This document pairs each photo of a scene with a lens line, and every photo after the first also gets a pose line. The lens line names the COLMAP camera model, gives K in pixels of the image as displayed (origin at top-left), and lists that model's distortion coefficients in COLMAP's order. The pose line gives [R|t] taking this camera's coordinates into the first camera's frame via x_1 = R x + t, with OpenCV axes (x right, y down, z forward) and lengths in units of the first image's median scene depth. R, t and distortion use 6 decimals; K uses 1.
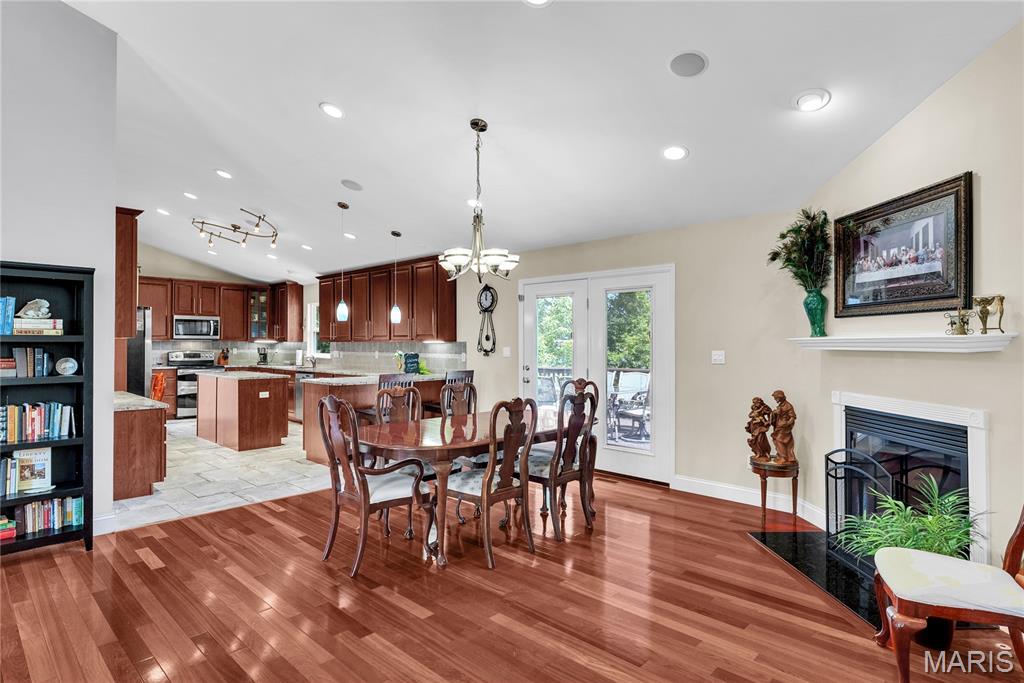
lens RADIAL K [[541.5, 0, 512.6], [0, 541.5, 337.7], [0, 0, 1]] dist [-0.006306, 0.000203]
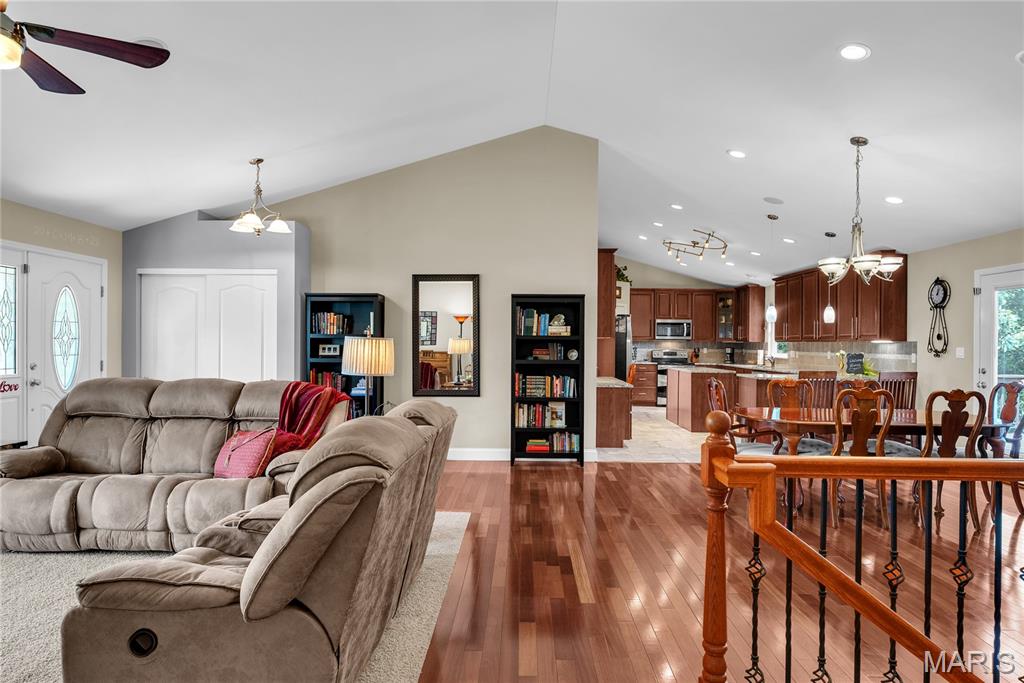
lens RADIAL K [[617.6, 0, 506.4], [0, 617.6, 351.0], [0, 0, 1]] dist [-0.006537, -0.000380]
pose [[0.667676, 0.012932, -0.744339, 0.246378], [0.000817, 0.999836, 0.018104, 0.004503], [0.744451, -0.012696, 0.667556, -0.228079]]
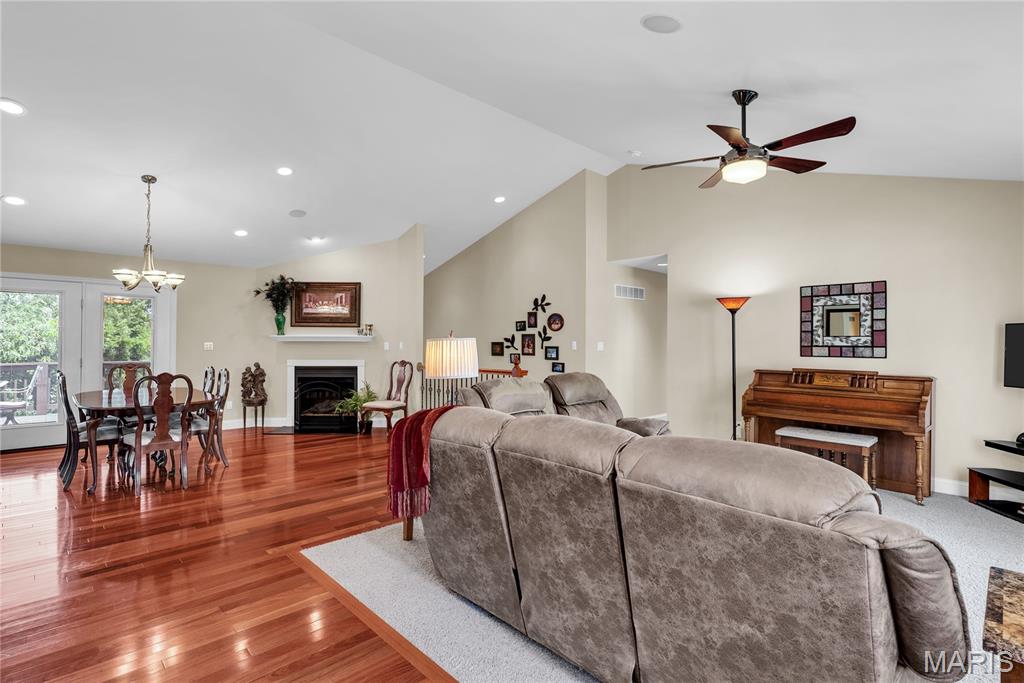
lens RADIAL K [[509.1, 0, 512.0], [0, 509.1, 340.9], [0, 0, 1]] dist [-0.004641, -0.000270]
pose [[0.054609, -0.000800, 0.998507, -0.824929], [-0.015605, 0.999877, 0.001654, 0.002421], [-0.998386, -0.015672, 0.054590, -0.004945]]
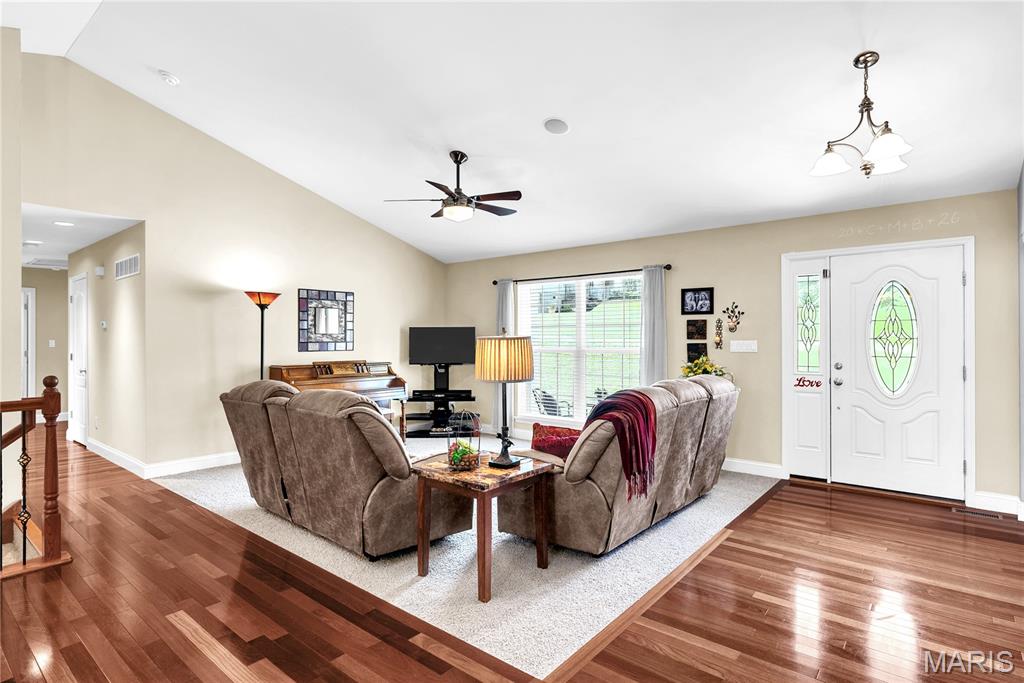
lens RADIAL K [[529.7, 0, 512.0], [0, 529.7, 341.5], [0, 0, 1]] dist [-0.004028, 0.000551]
pose [[-0.997771, 0.000843, -0.066730, -0.292988], [0.001156, 0.999988, -0.004658, 0.008296], [0.066725, -0.004725, -0.997760, 0.551739]]
